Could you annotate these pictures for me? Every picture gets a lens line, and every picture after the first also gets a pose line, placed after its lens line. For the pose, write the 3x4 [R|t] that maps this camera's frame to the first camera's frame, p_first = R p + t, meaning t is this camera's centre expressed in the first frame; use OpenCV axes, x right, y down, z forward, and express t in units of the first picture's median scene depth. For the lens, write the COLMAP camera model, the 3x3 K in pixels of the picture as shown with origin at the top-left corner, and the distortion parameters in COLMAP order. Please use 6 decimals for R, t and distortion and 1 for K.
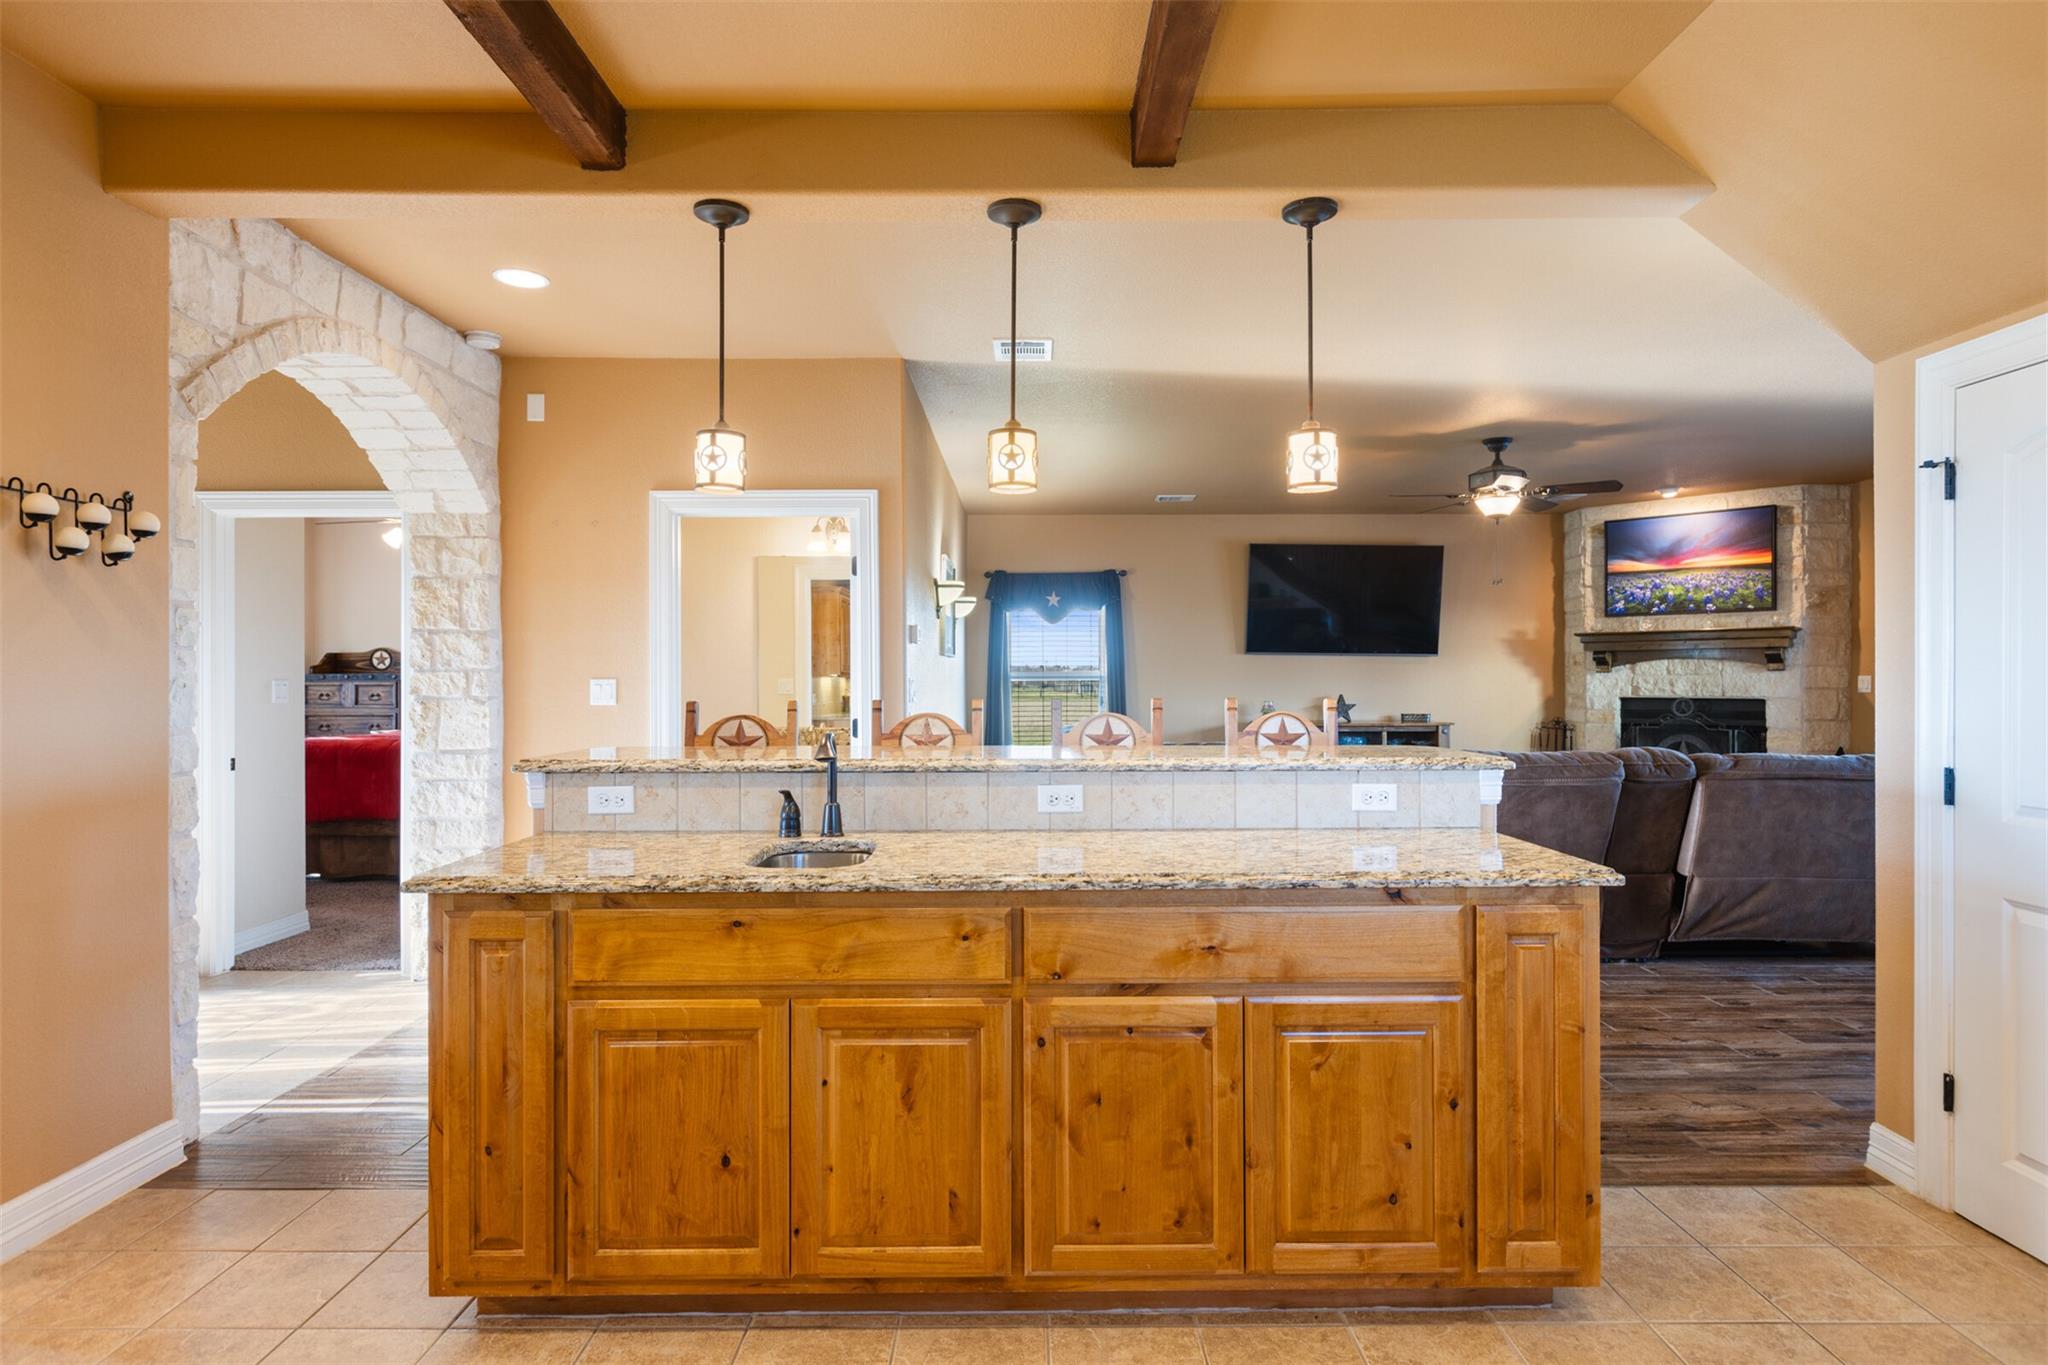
lens RADIAL K [[1071.5, 0, 1032.7], [0, 1071.5, 675.2], [0, 0, 1]] dist [-0.006533, 0.000058]
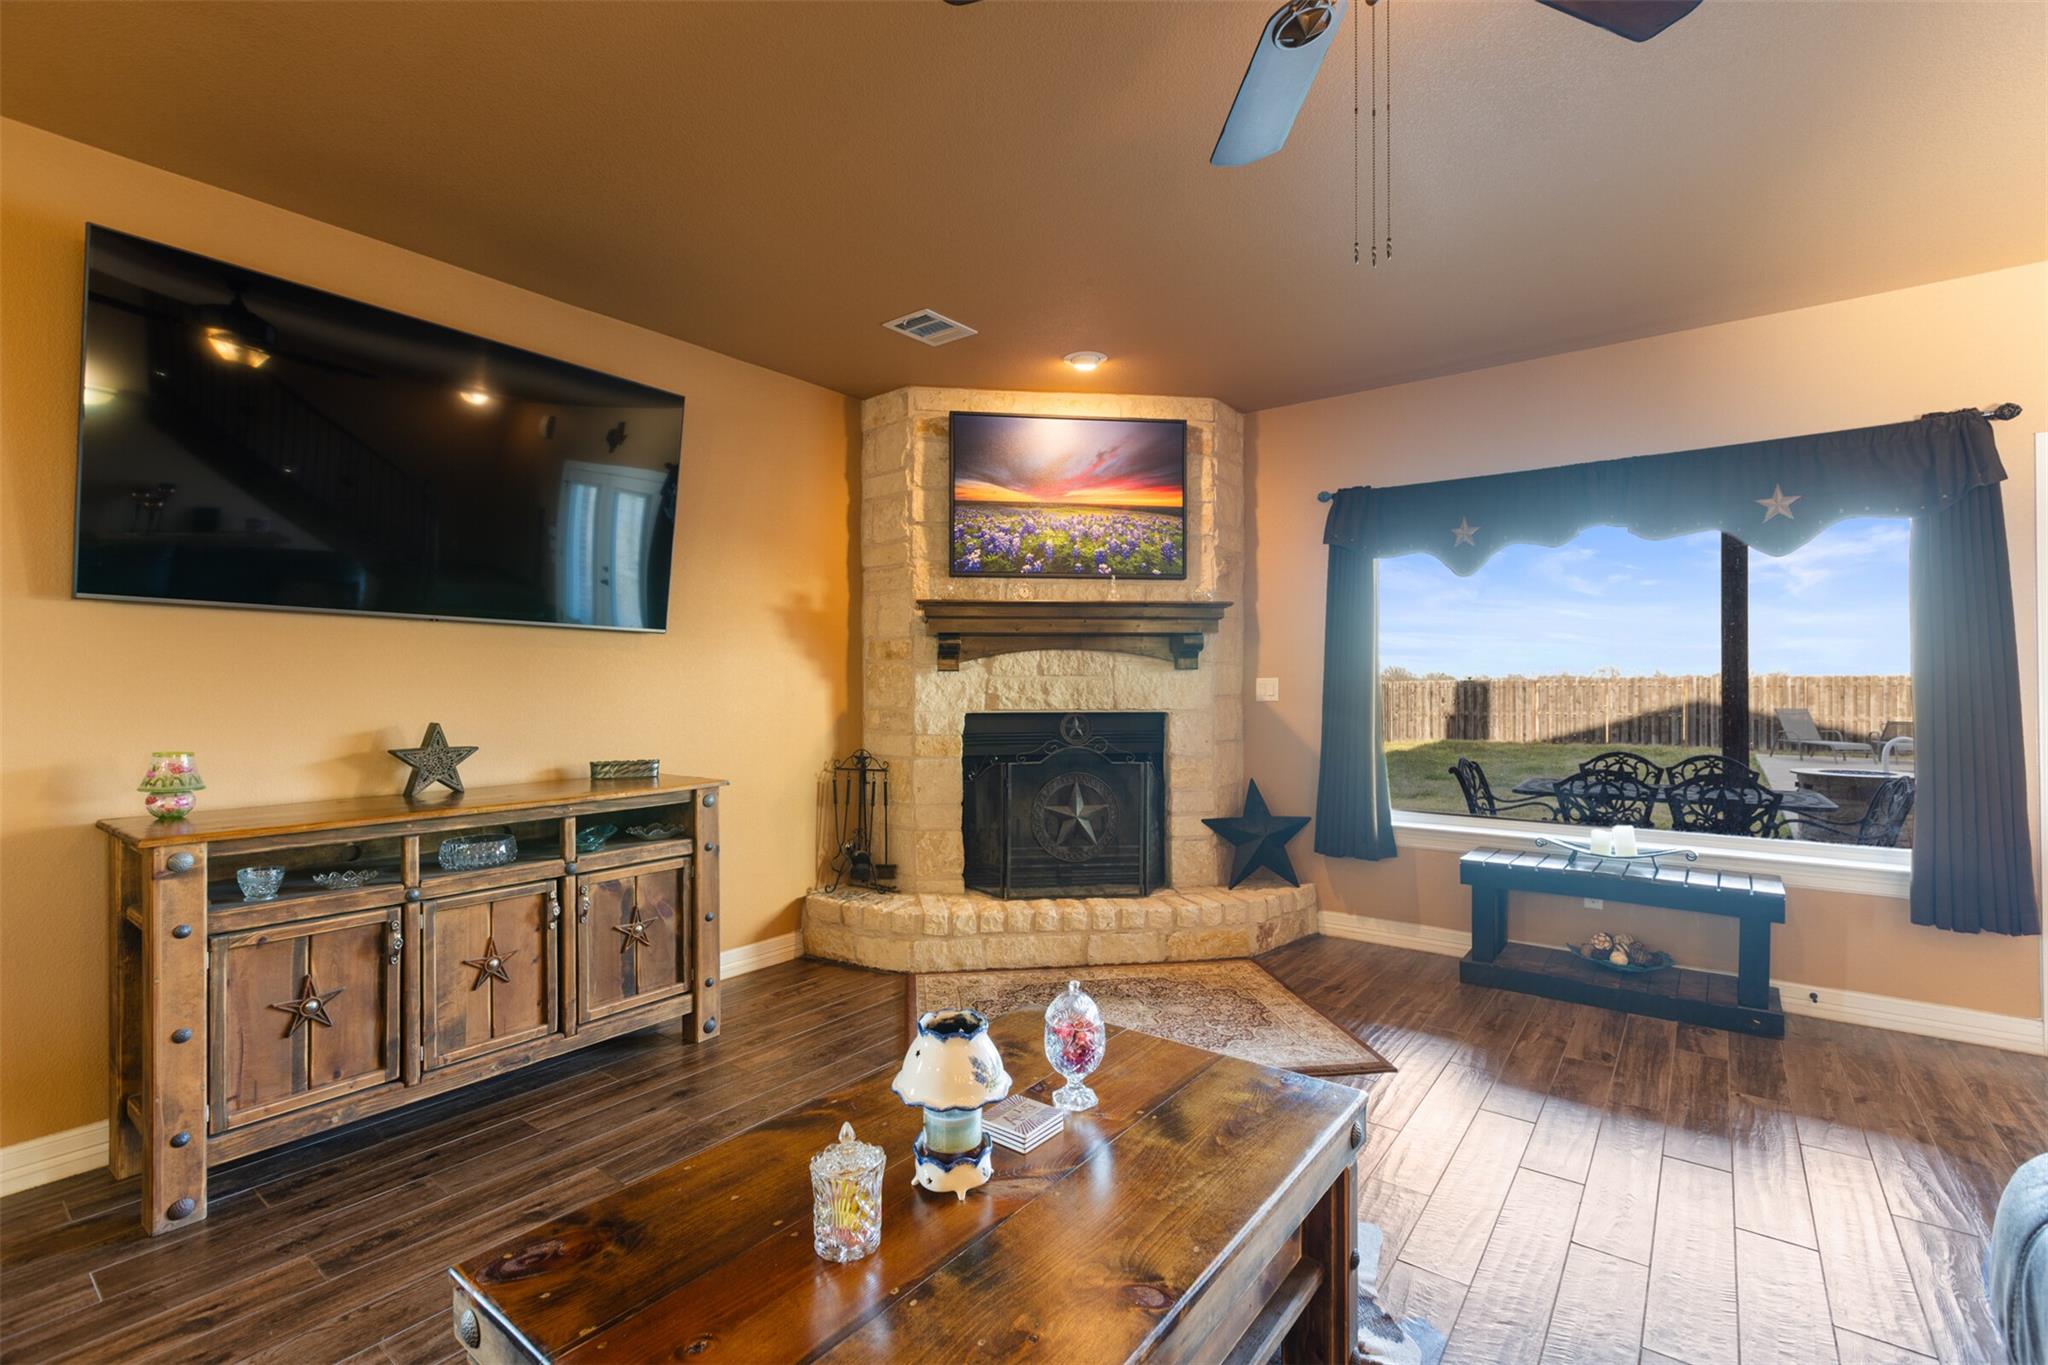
lens RADIAL K [[911.1, 0, 1022.4], [0, 911.1, 677.1], [0, 0, 1]] dist [0.002899, -0.001410]
pose [[0.606068, 0.003707, 0.795404, 0.169433], [-0.002179, 0.999993, -0.003001, 0.002154], [-0.795410, 0.000086, 0.606072, 0.688141]]
